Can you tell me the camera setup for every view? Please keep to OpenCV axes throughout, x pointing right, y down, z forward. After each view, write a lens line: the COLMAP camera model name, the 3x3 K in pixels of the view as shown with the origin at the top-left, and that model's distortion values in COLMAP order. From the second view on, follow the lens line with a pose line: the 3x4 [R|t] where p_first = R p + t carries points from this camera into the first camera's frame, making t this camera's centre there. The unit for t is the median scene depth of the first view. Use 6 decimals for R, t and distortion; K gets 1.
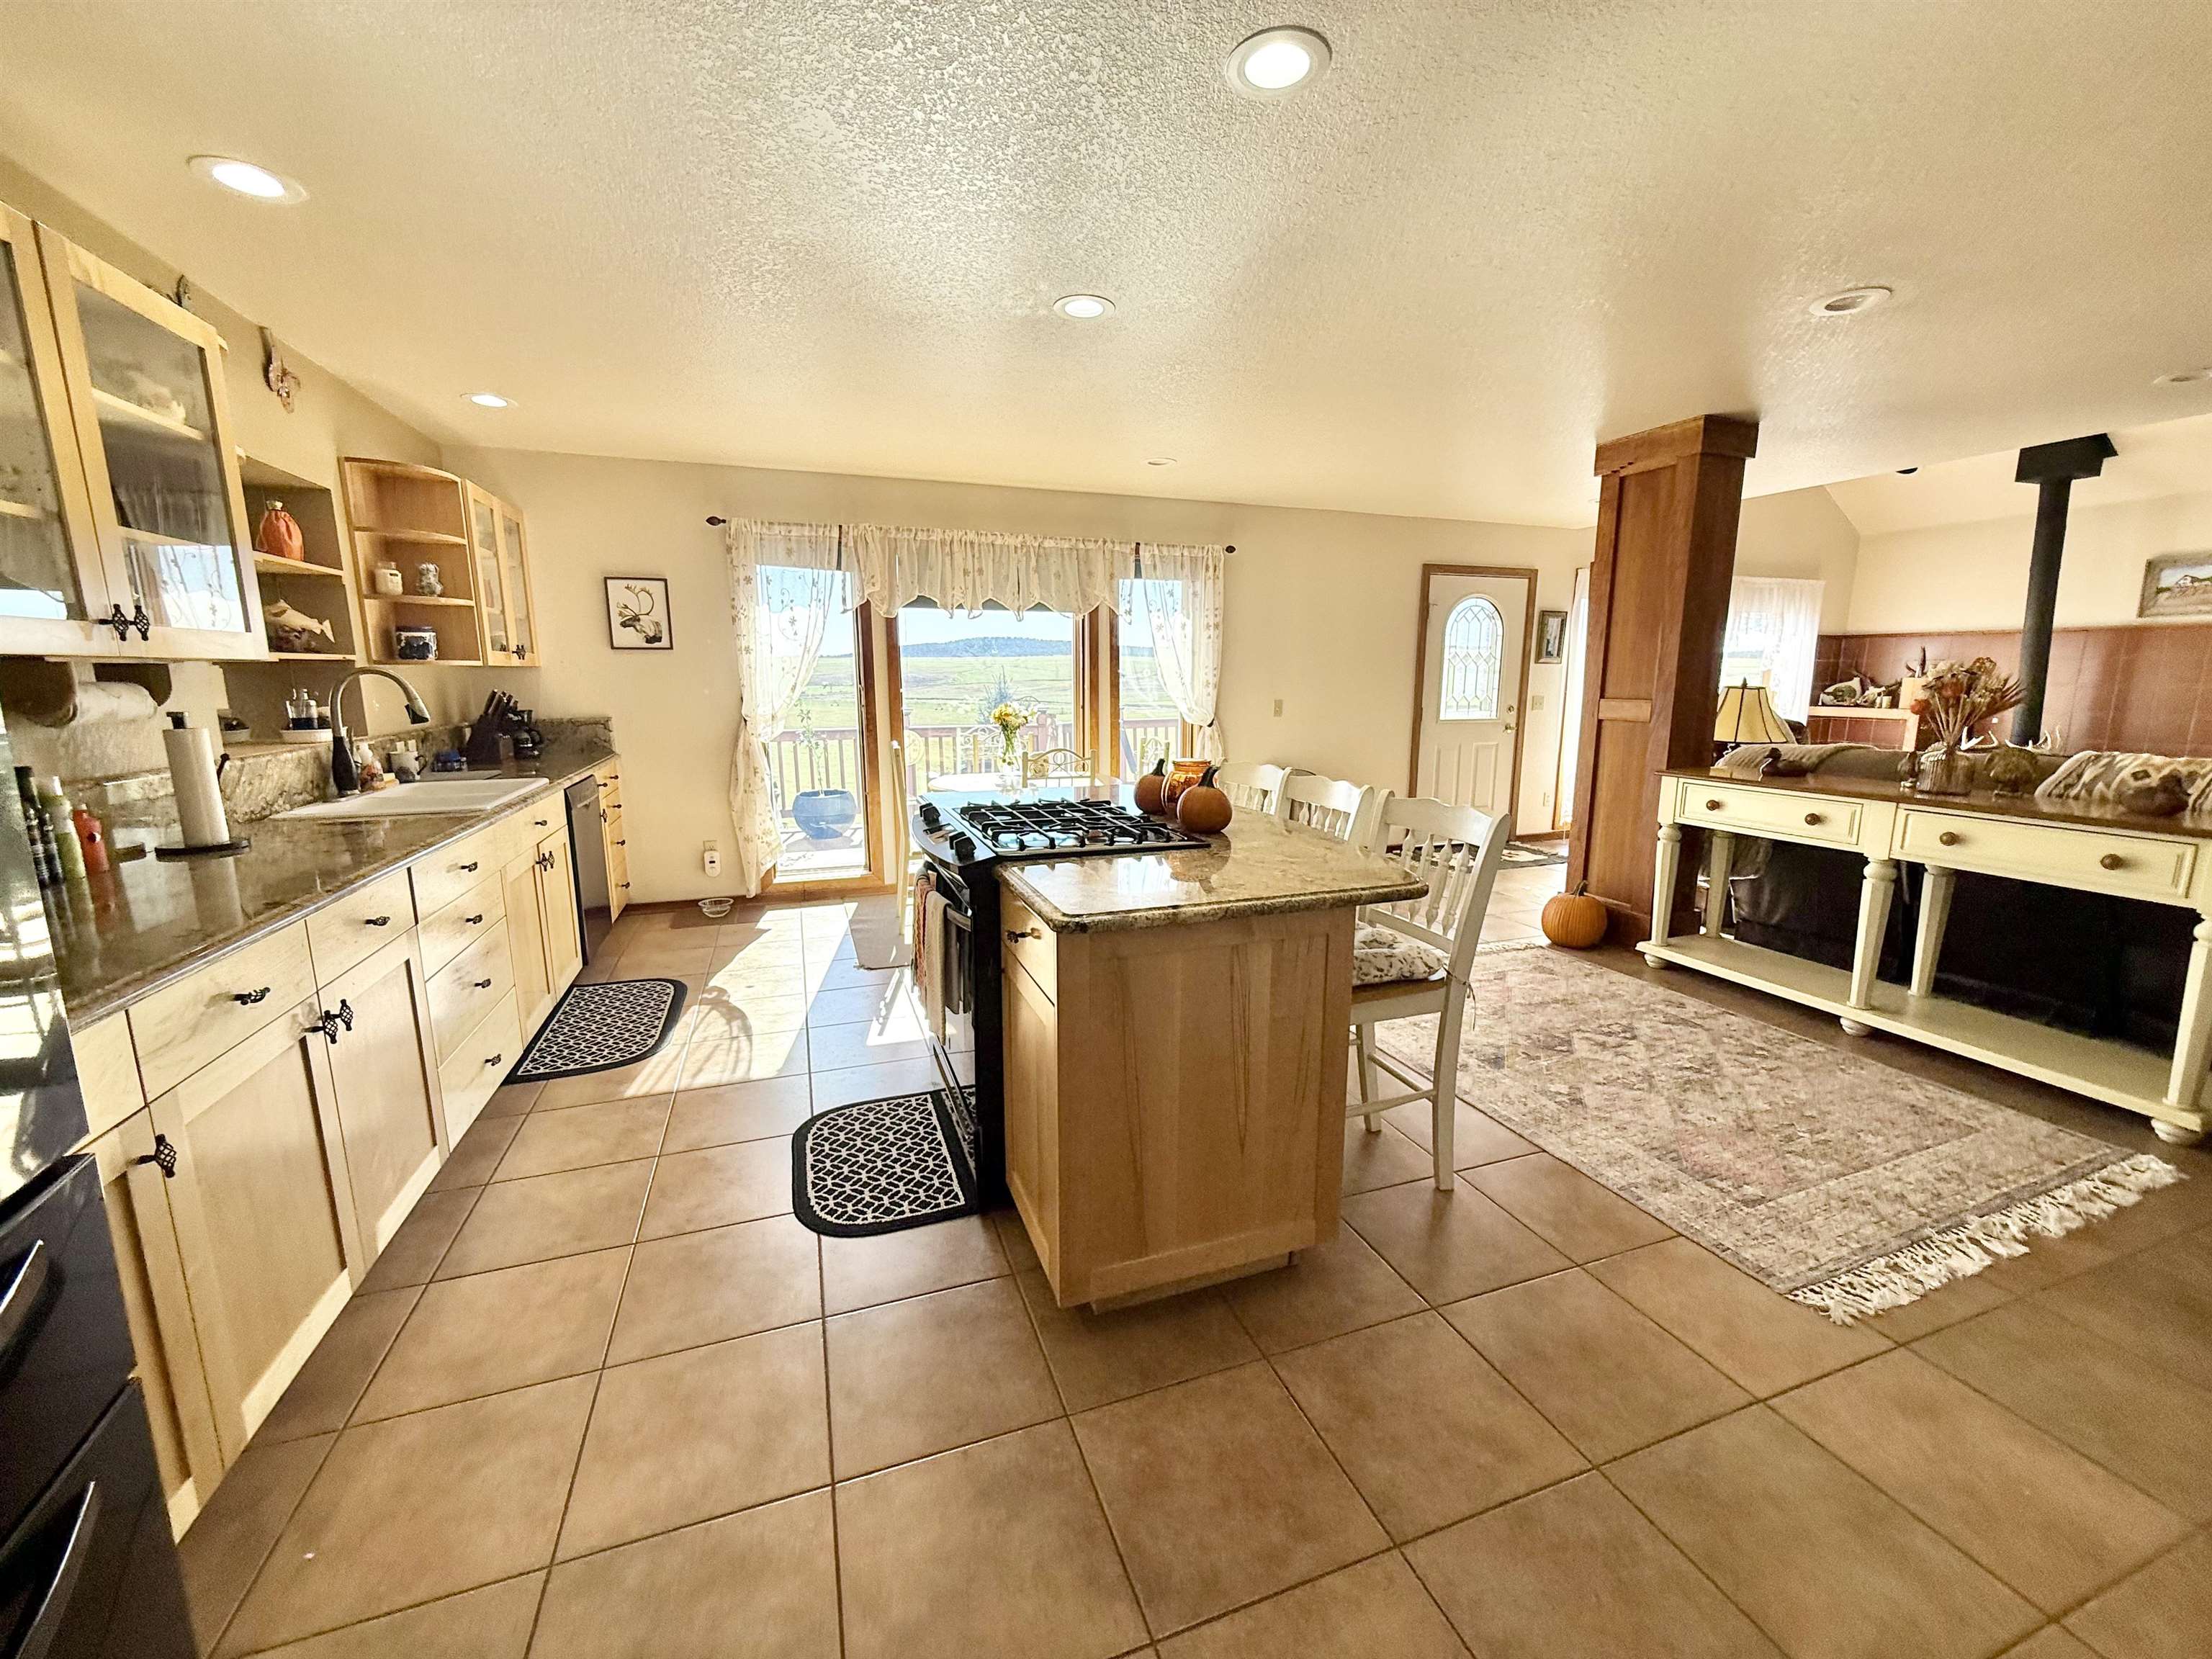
lens RADIAL K [[878.4, 0, 1111.0], [0, 878.4, 829.4], [0, 0, 1]] dist [0.000301, 0.000528]
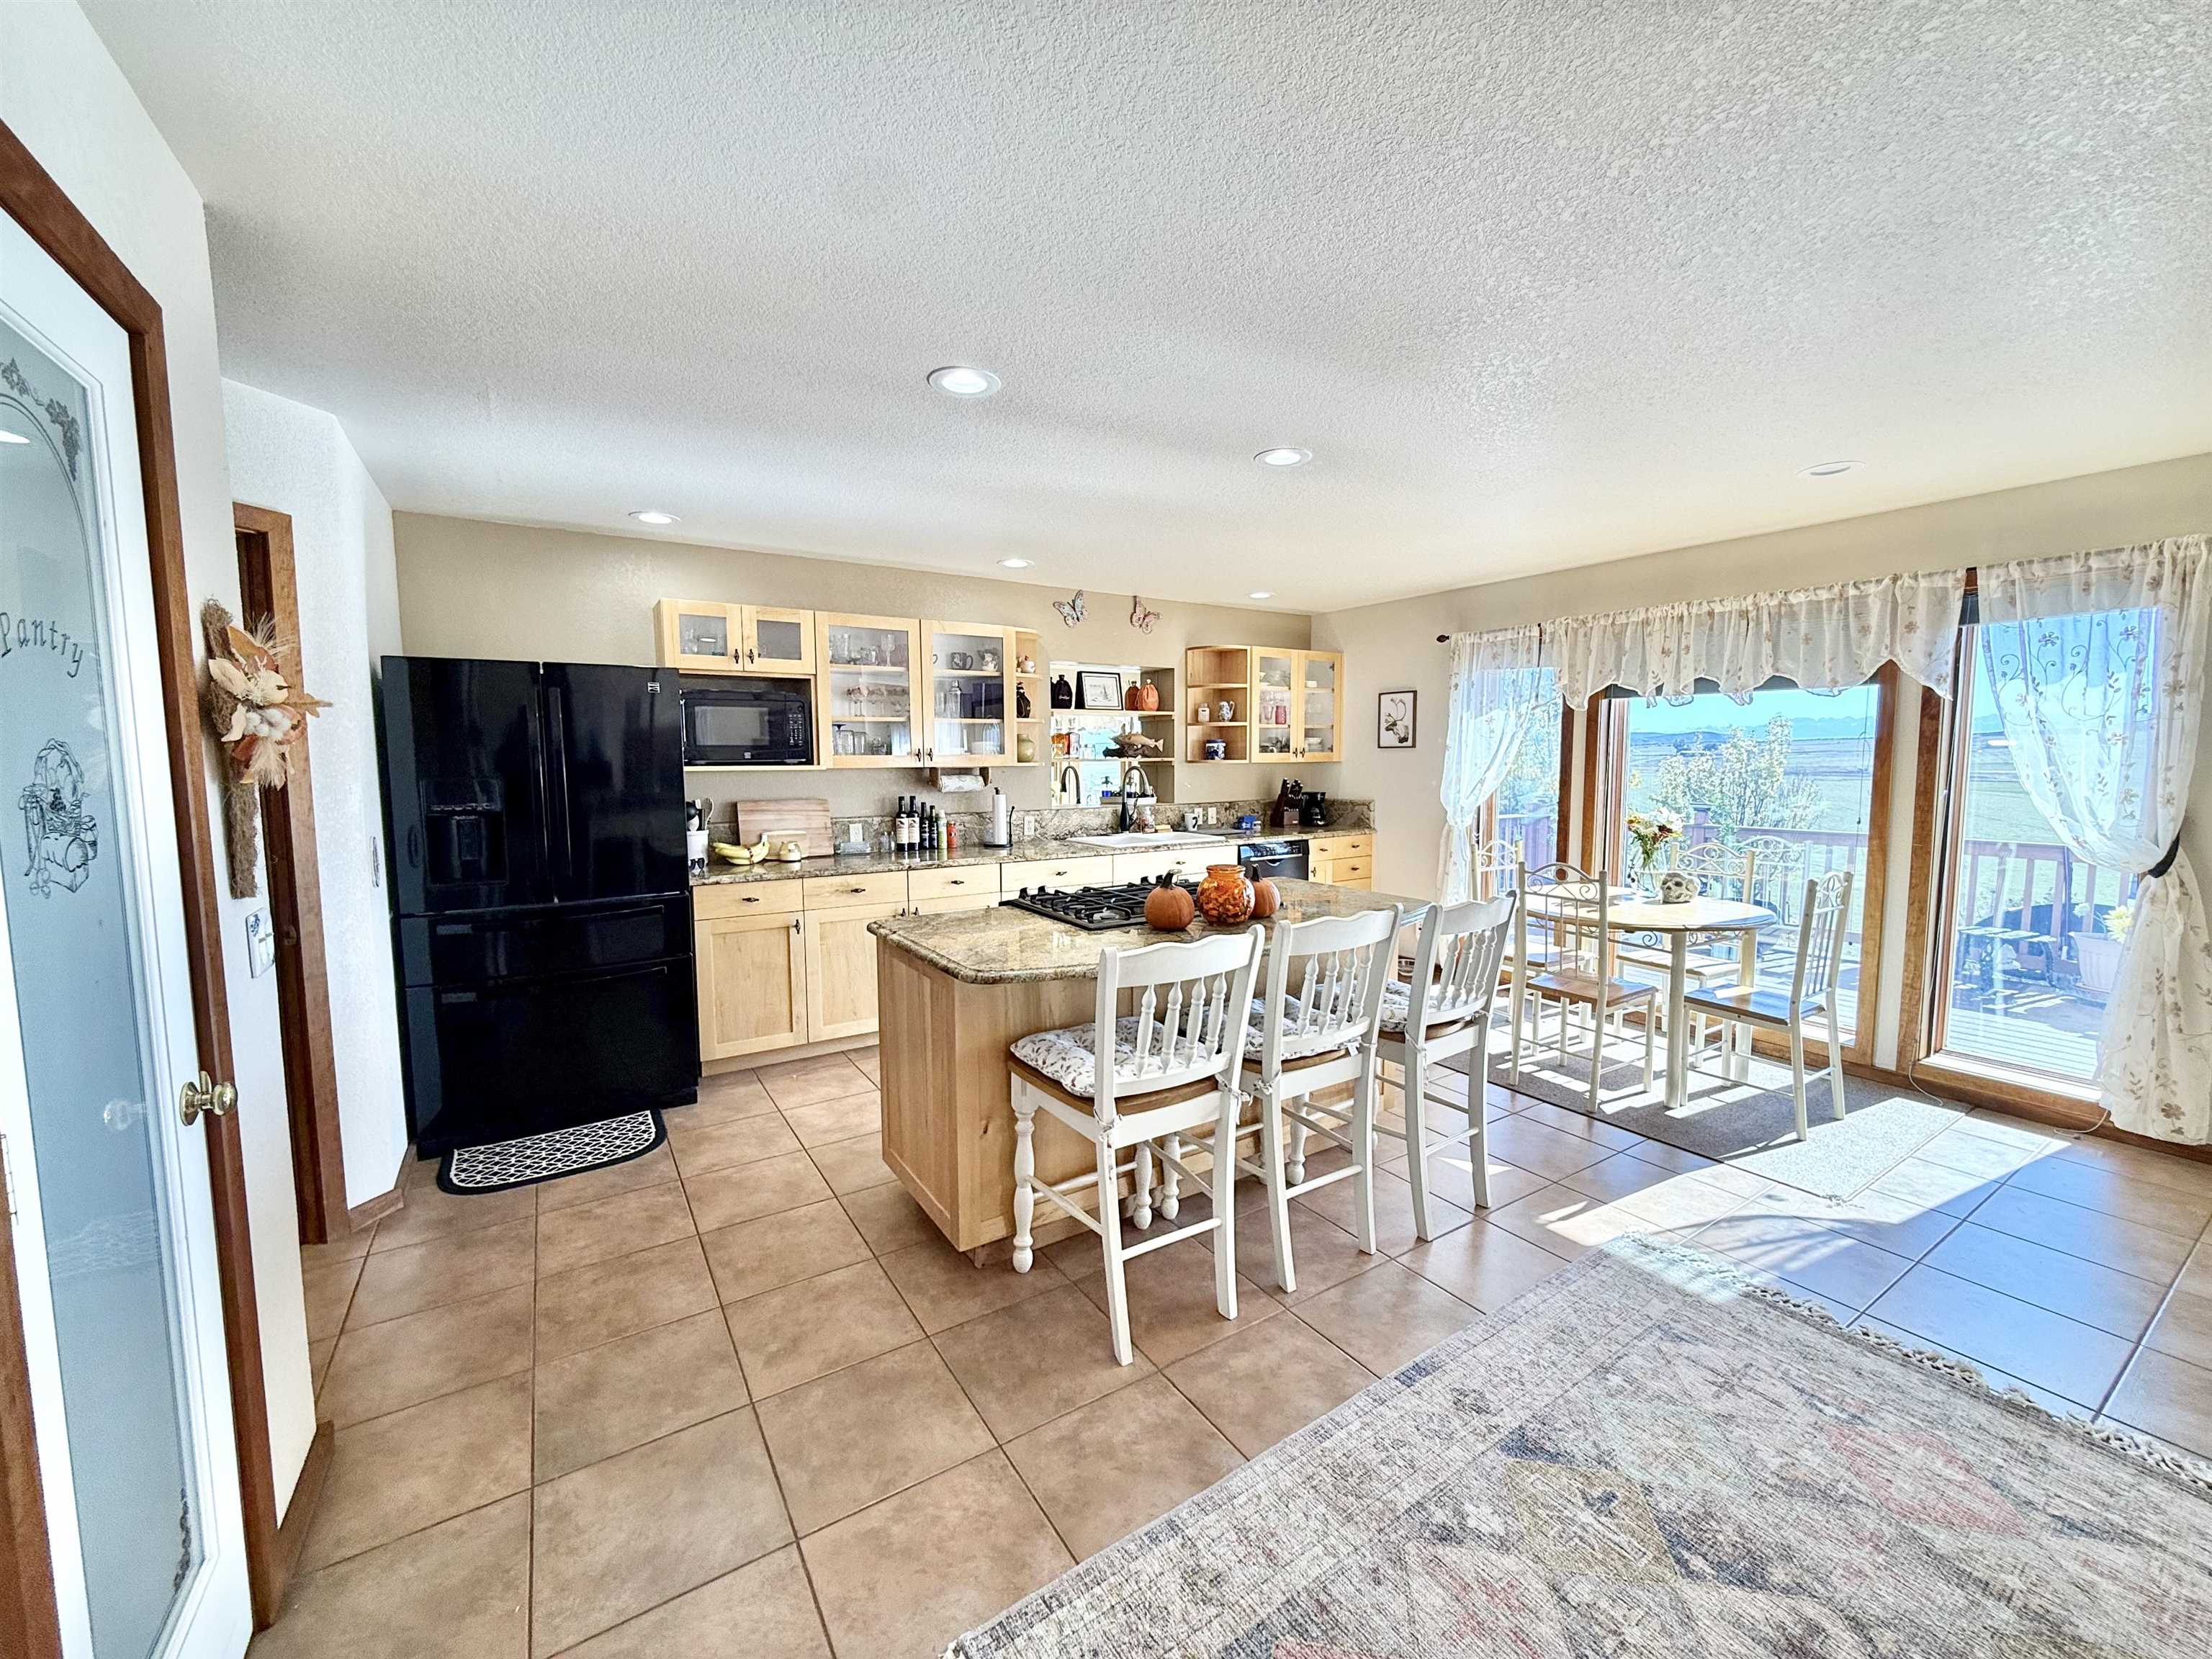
lens RADIAL K [[878.4, 0, 1111.0], [0, 878.4, 829.4], [0, 0, 1]] dist [0.000301, 0.000528]
pose [[0.223284, 0.083328, -0.971185, 0.812614], [-0.164847, 0.985216, 0.046632, -0.114146], [0.960713, 0.149685, 0.233719, 0.467519]]
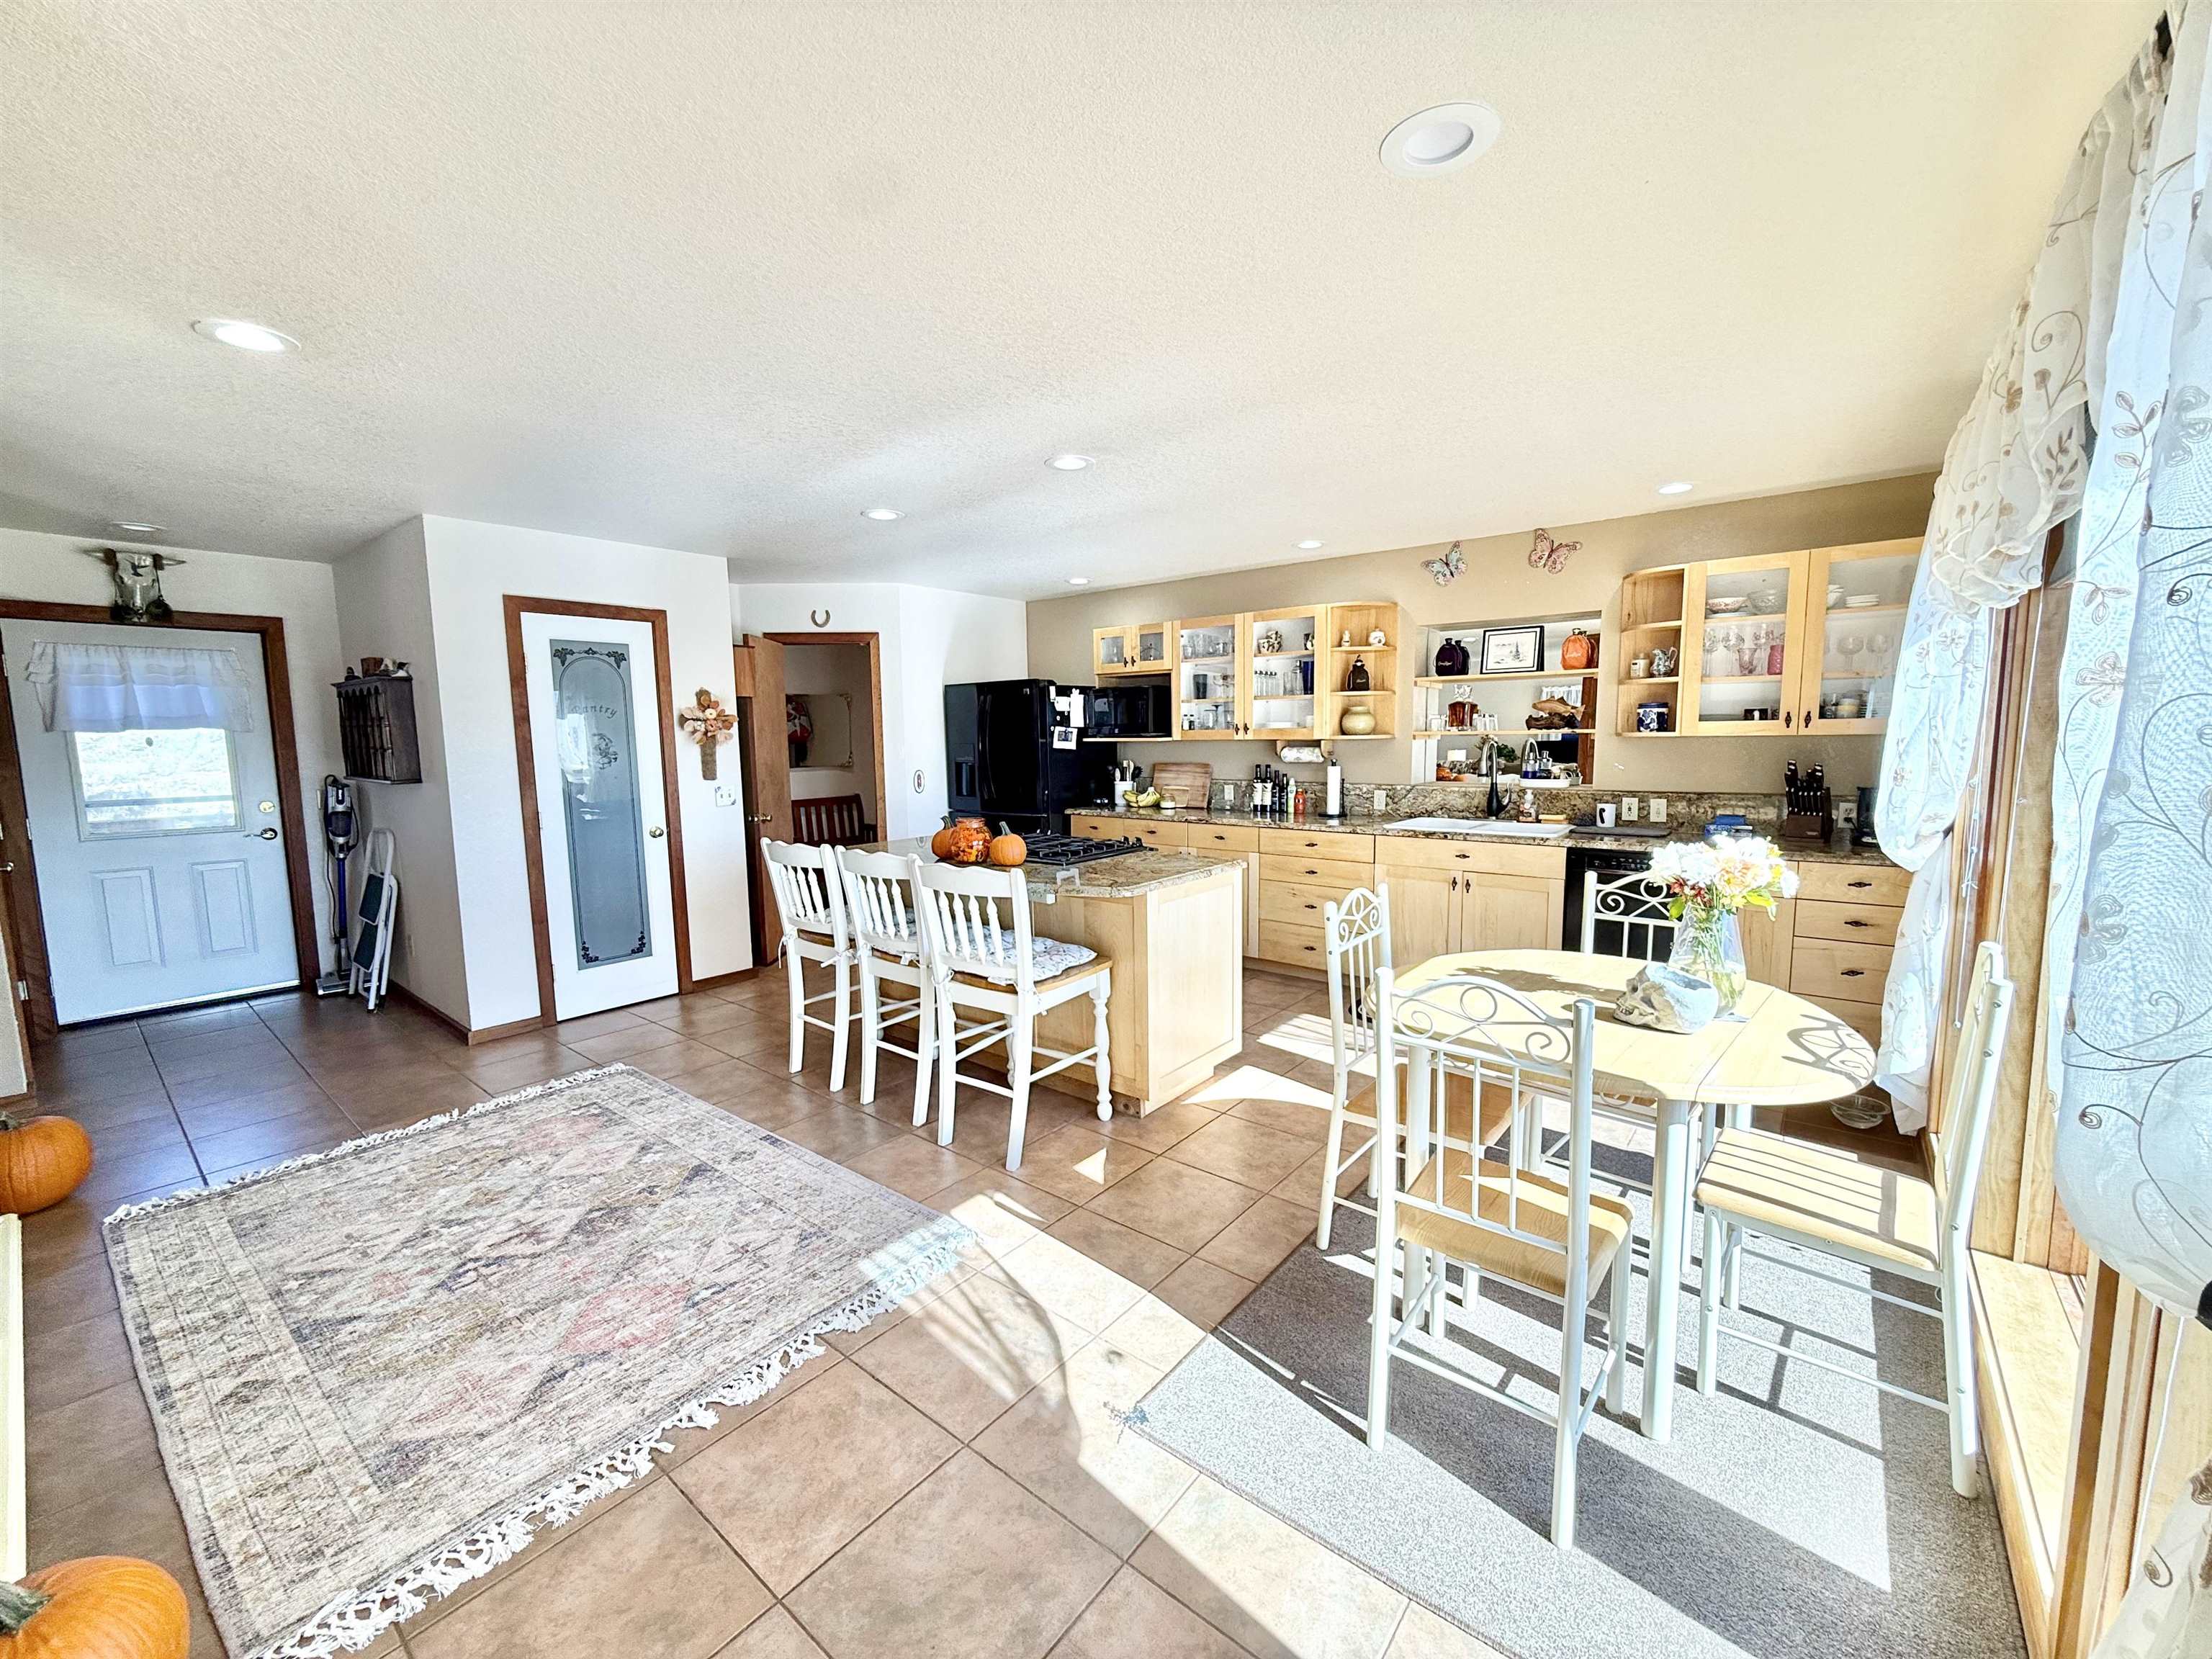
lens RADIAL K [[878.4, 0, 1111.0], [0, 878.4, 829.4], [0, 0, 1]] dist [0.000301, 0.000528]
pose [[-0.855294, 0.067383, -0.513743, 0.459475], [-0.077135, 0.963901, 0.254843, -0.323658], [0.512369, 0.257593, -0.819221, 1.690063]]
